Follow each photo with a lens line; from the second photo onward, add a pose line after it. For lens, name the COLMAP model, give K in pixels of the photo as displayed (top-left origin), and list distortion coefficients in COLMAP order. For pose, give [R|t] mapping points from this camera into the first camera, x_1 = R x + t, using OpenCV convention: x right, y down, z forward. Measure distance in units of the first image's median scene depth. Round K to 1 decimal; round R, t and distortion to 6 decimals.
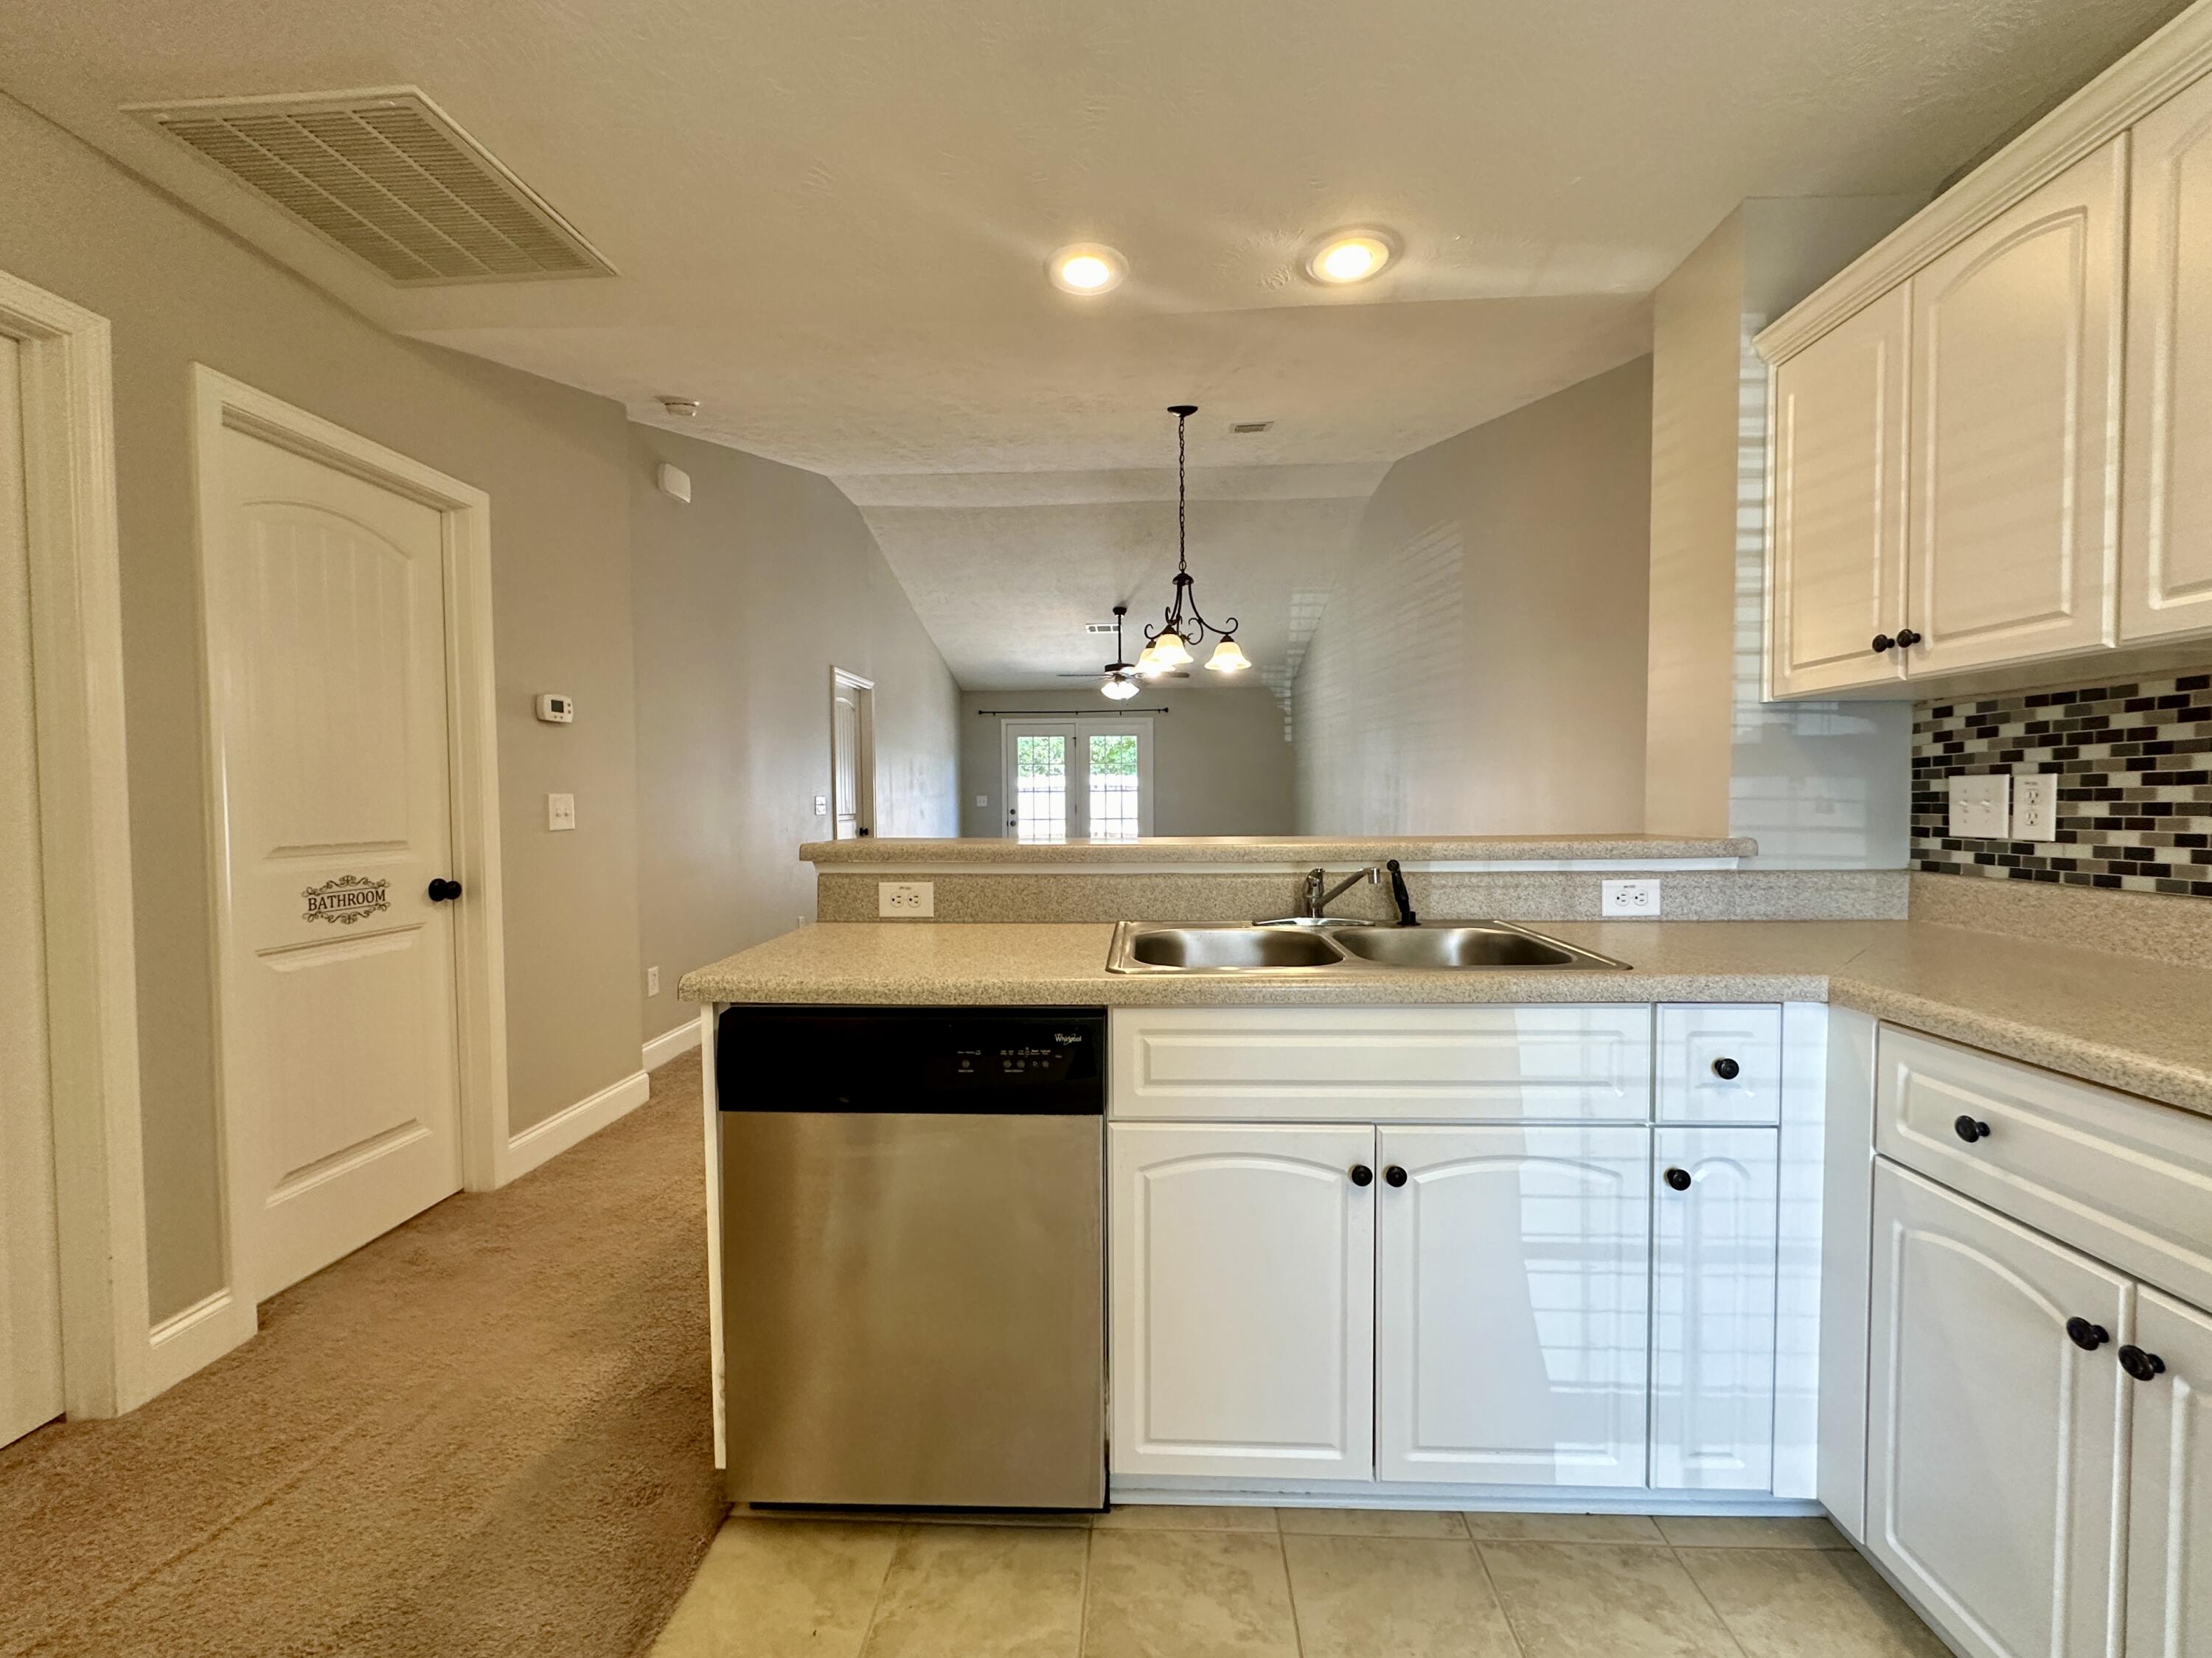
lens RADIAL K [[901.0, 0, 1108.9], [0, 901.0, 827.2], [0, 0, 1]] dist [0.000381, -0.000038]
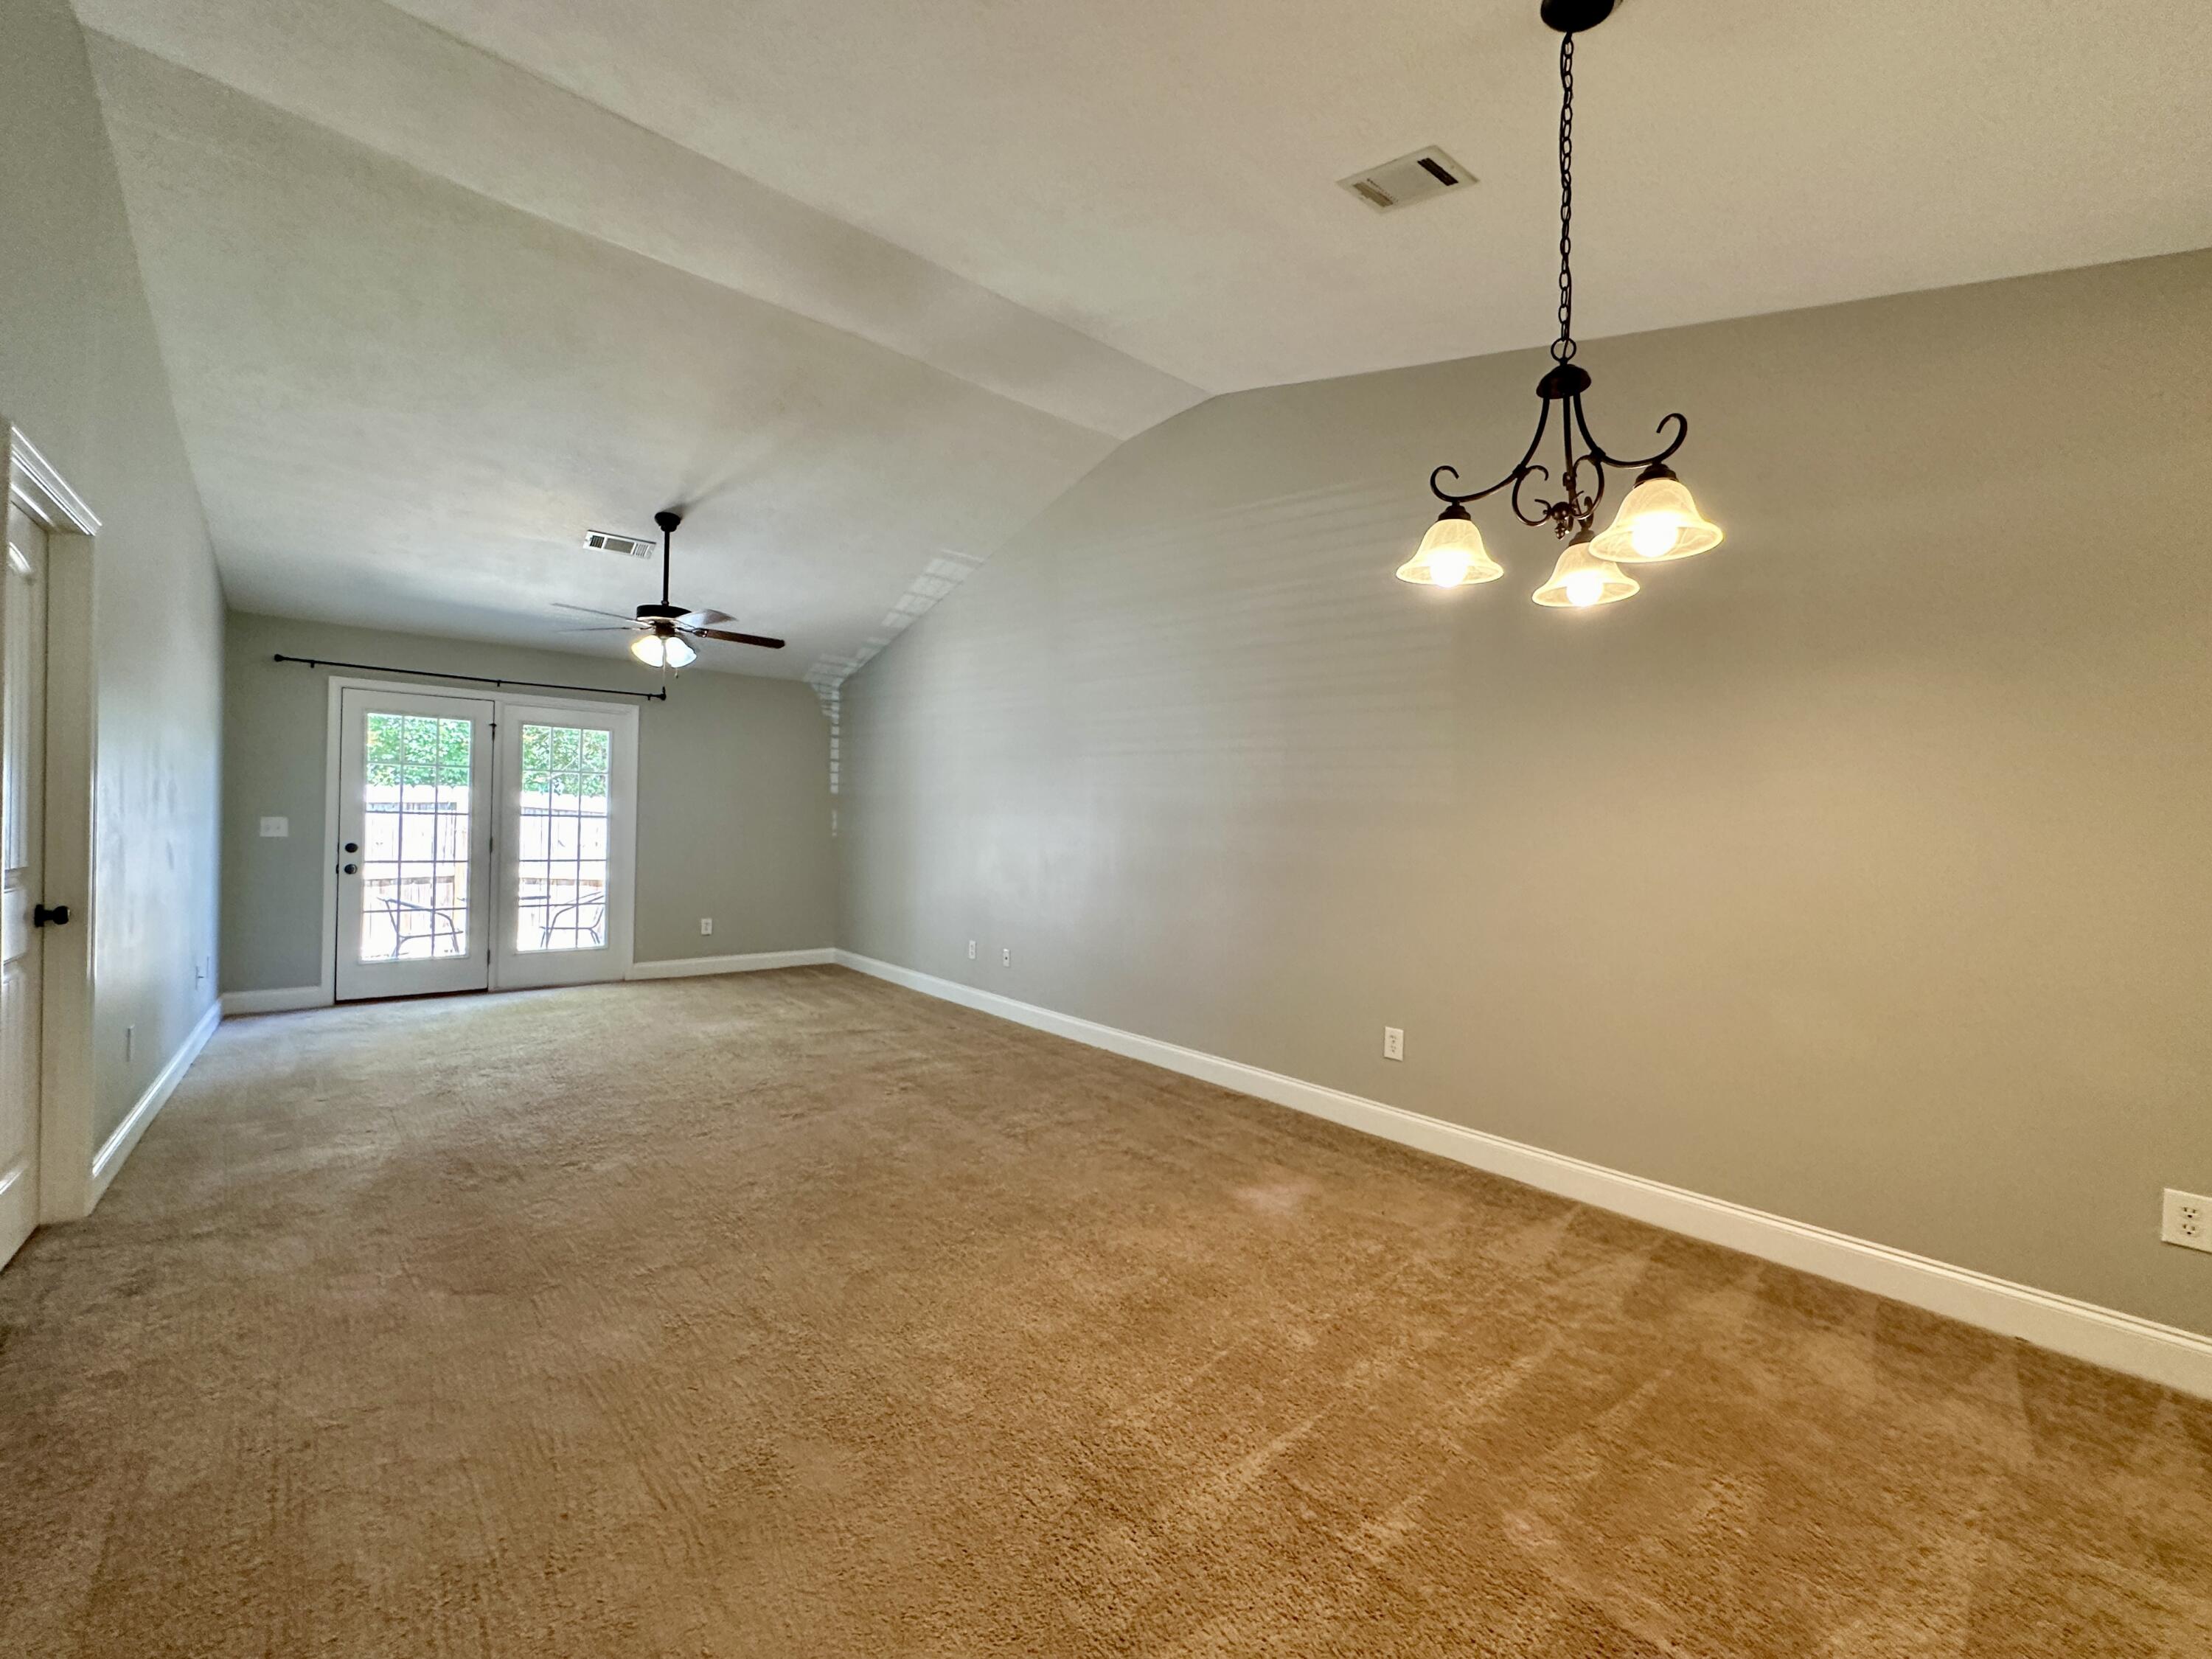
lens RADIAL K [[886.5, 0, 1107.3], [0, 886.5, 828.7], [0, 0, 1]] dist [-0.003680, -0.000307]
pose [[0.735533, 0.024847, 0.677033, -0.729548], [-0.004578, 0.999487, -0.031708, -0.077163], [-0.677474, 0.020222, 0.735269, 1.627978]]
